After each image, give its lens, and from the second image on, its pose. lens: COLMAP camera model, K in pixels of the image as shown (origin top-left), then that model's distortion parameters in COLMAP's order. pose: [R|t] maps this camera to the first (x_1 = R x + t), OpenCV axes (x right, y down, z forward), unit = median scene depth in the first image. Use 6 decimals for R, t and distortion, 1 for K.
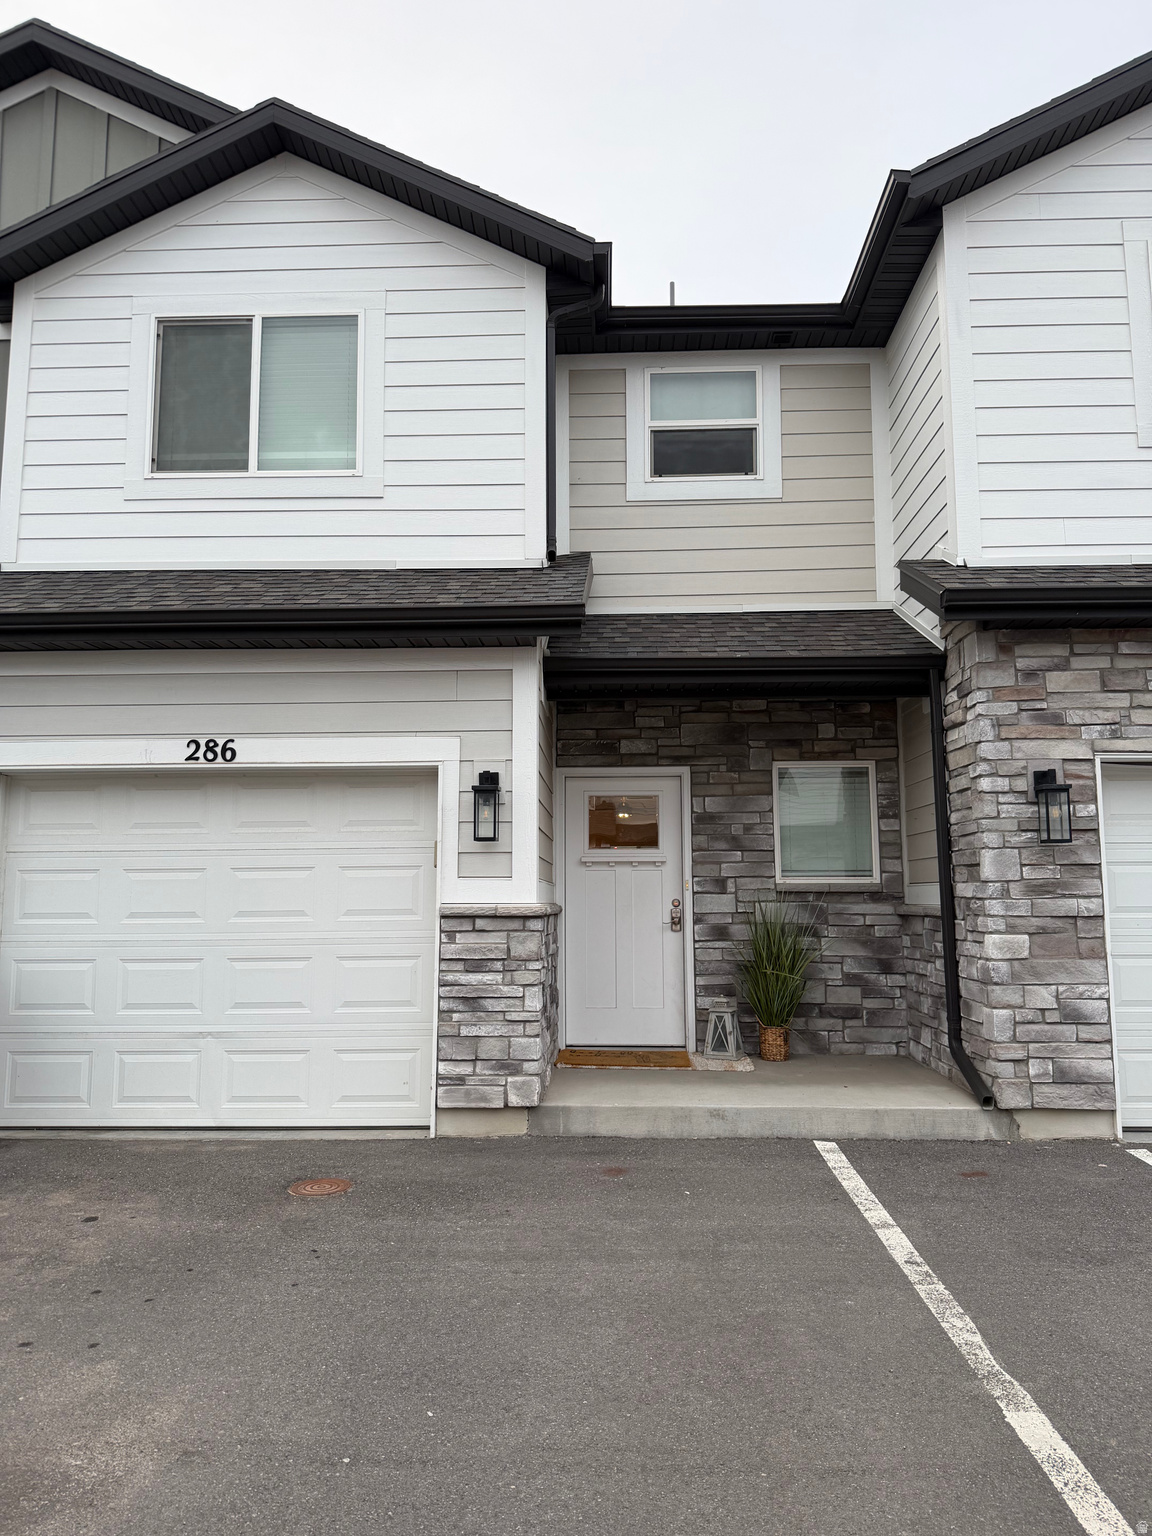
lens RADIAL K [[1066.0, 0, 579.8], [0, 1066.0, 771.3], [0, 0, 1]] dist [0.147046, -0.232748]
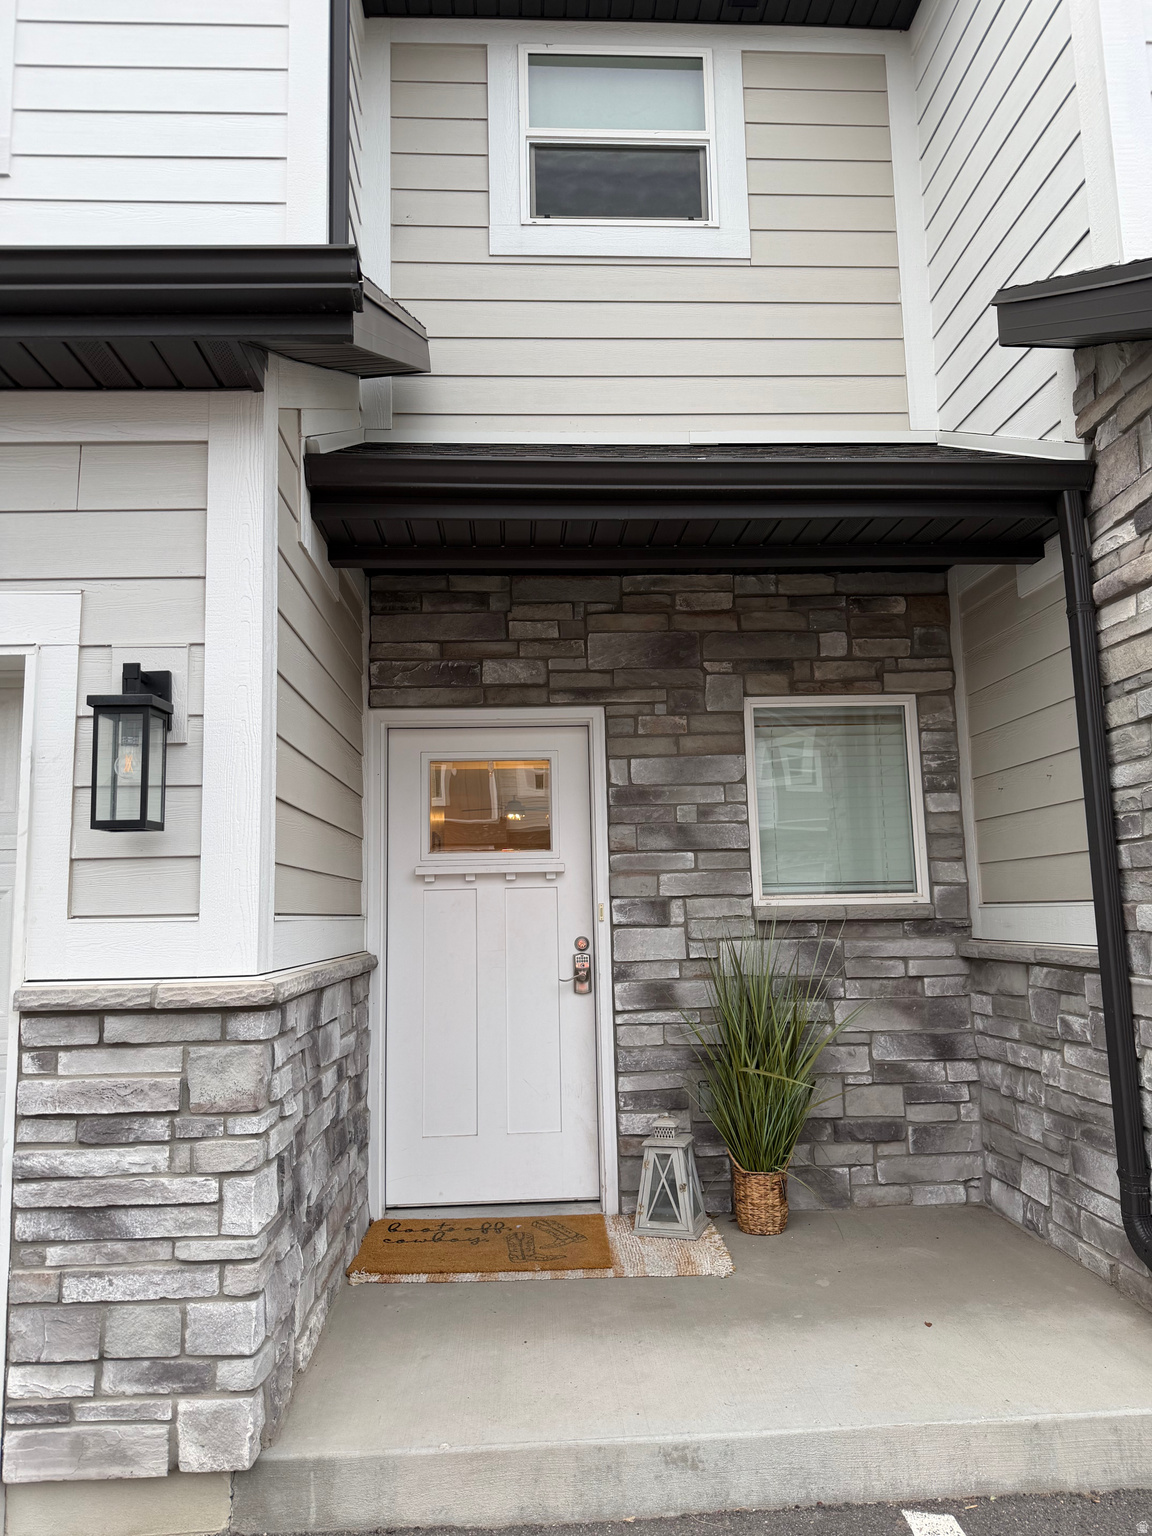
lens RADIAL K [[1079.3, 0, 577.5], [0, 1079.3, 764.2], [0, 0, 1]] dist [0.065684, -0.083044]
pose [[0.996060, -0.007622, 0.088355, 0.041763], [0.009206, 0.999804, -0.017535, 0.041119], [-0.088204, 0.018279, 0.995935, 0.472381]]
